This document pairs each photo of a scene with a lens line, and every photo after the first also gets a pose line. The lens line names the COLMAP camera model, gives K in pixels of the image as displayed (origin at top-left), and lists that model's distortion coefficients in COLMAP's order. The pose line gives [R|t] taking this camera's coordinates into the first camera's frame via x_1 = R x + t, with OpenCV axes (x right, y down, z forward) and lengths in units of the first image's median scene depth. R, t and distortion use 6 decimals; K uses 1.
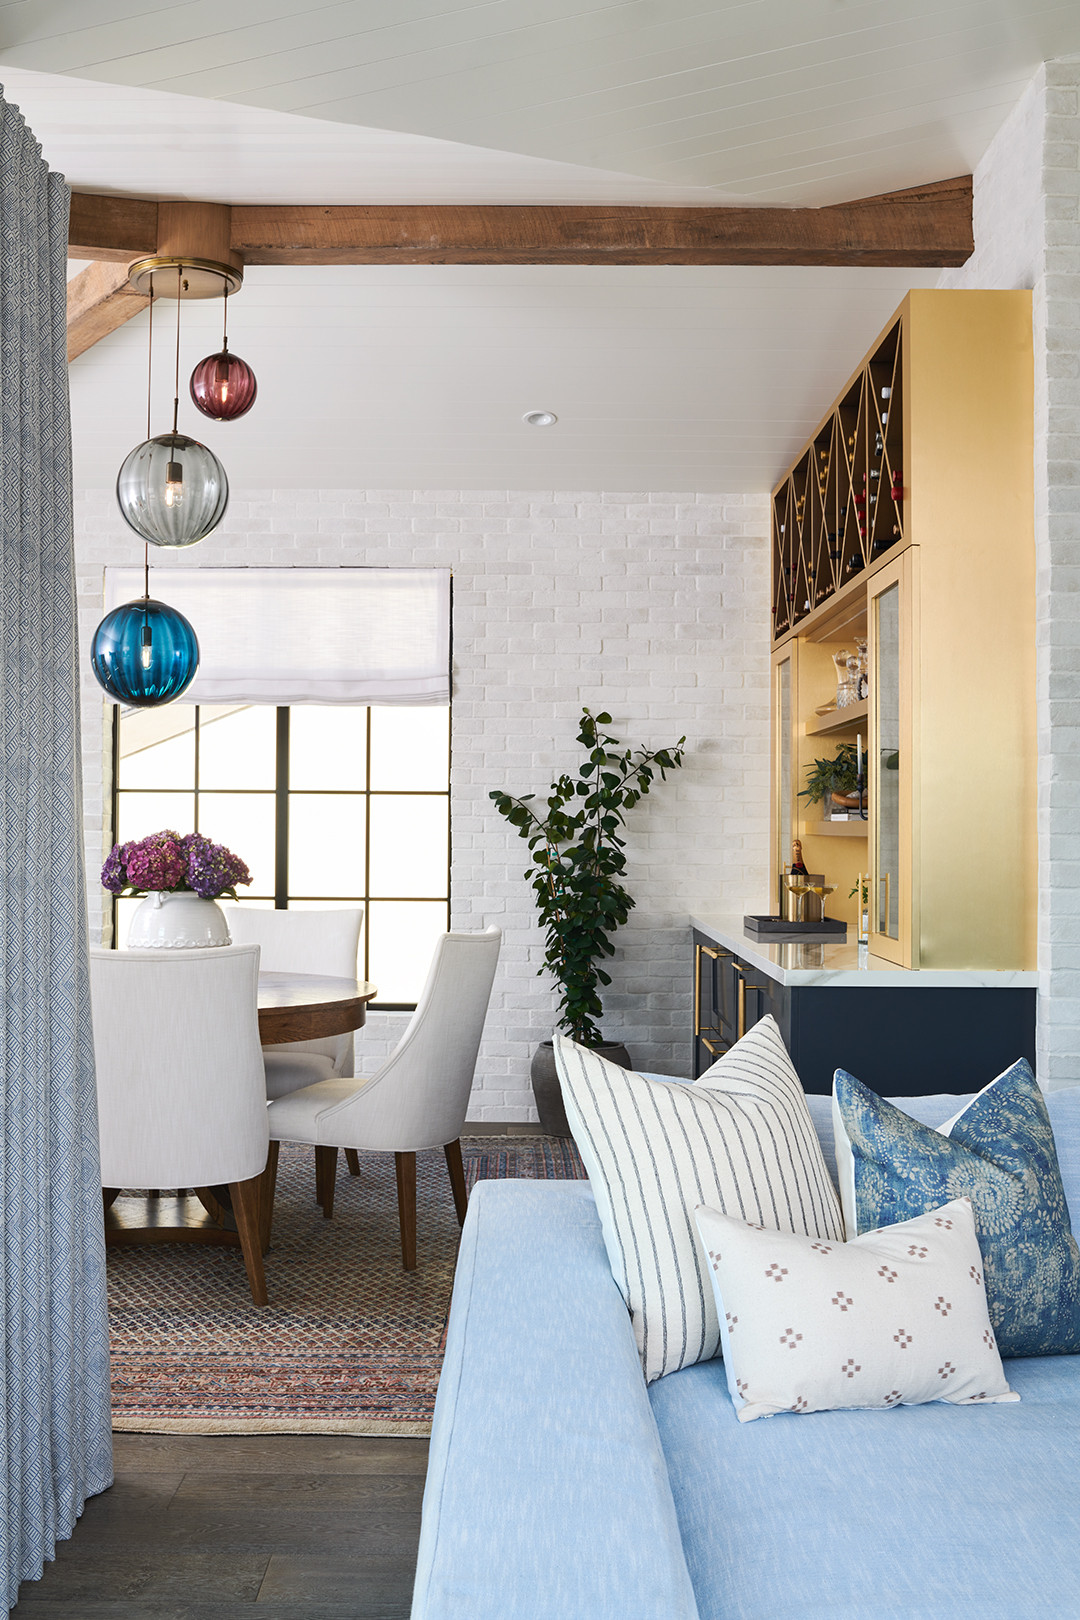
lens RADIAL K [[1670.6, 0, 540.0], [0, 1670.6, 810.0], [0, 0, 1]] dist [-0.008814, 0.003536]
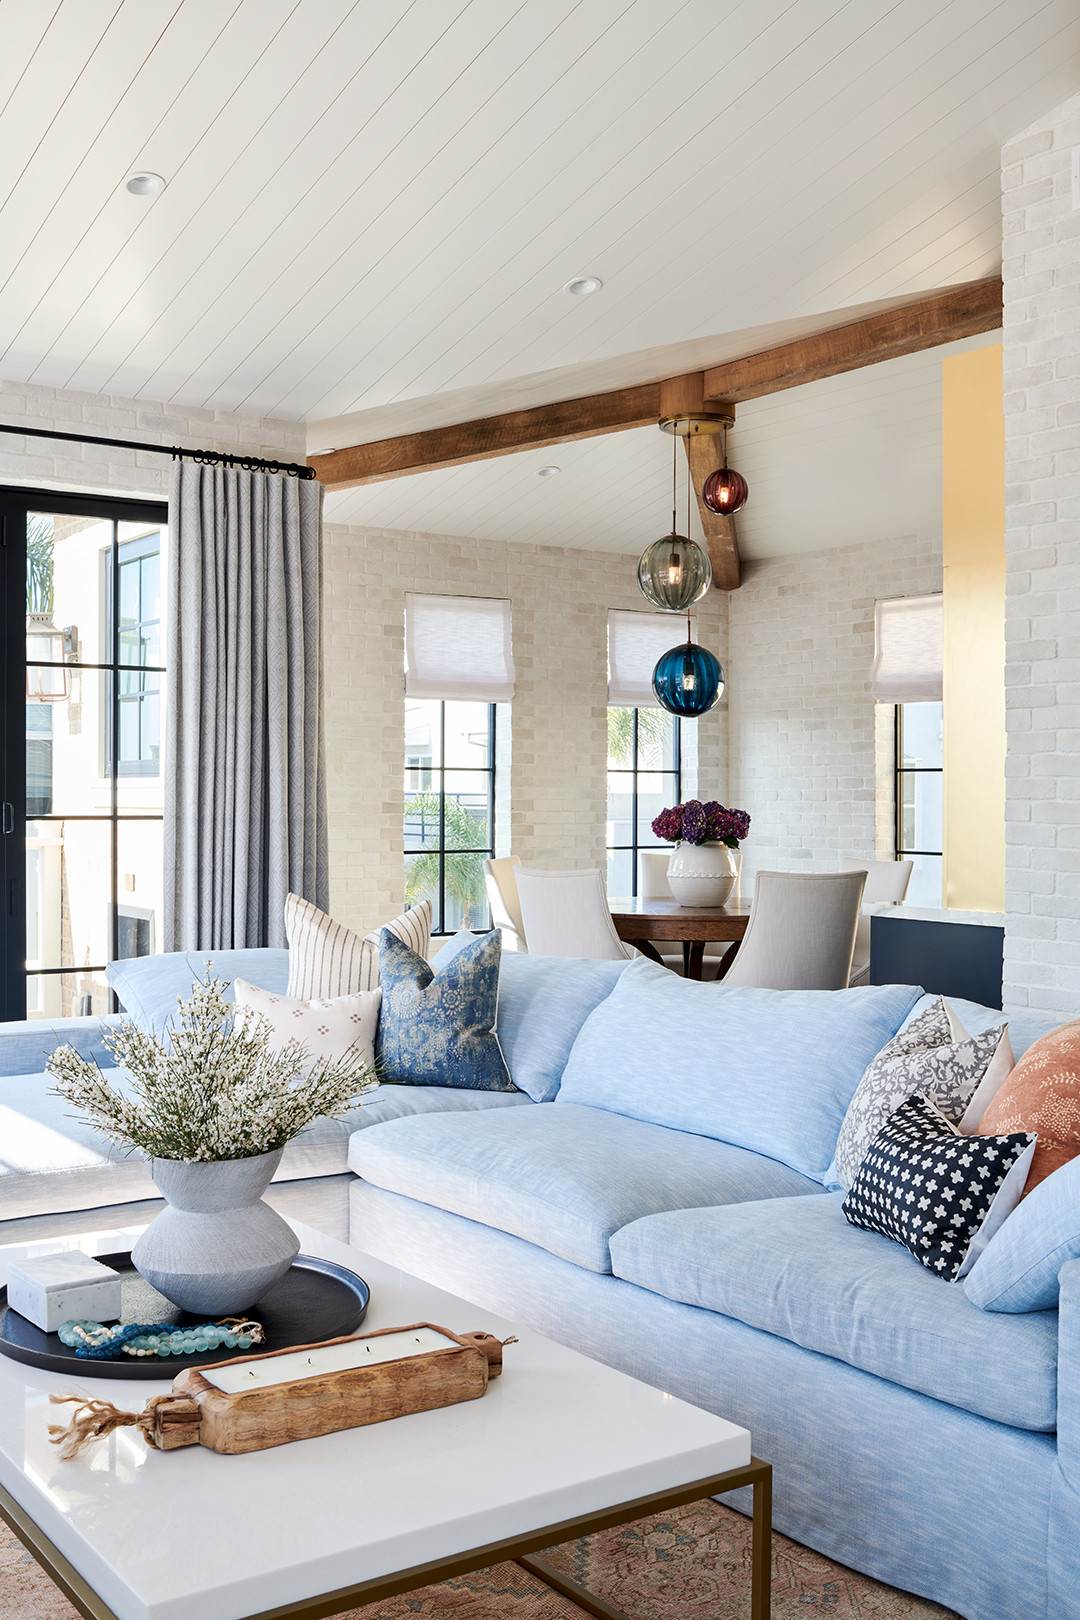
lens RADIAL K [[1670.6, 0, 540.0], [0, 1670.6, 810.0], [0, 0, 1]] dist [-0.008814, 0.003536]
pose [[0.570862, 0.003499, -0.821039, 0.935539], [0.008134, 0.999918, 0.009917, 0.006162], [0.821006, -0.012340, 0.570786, 0.040620]]
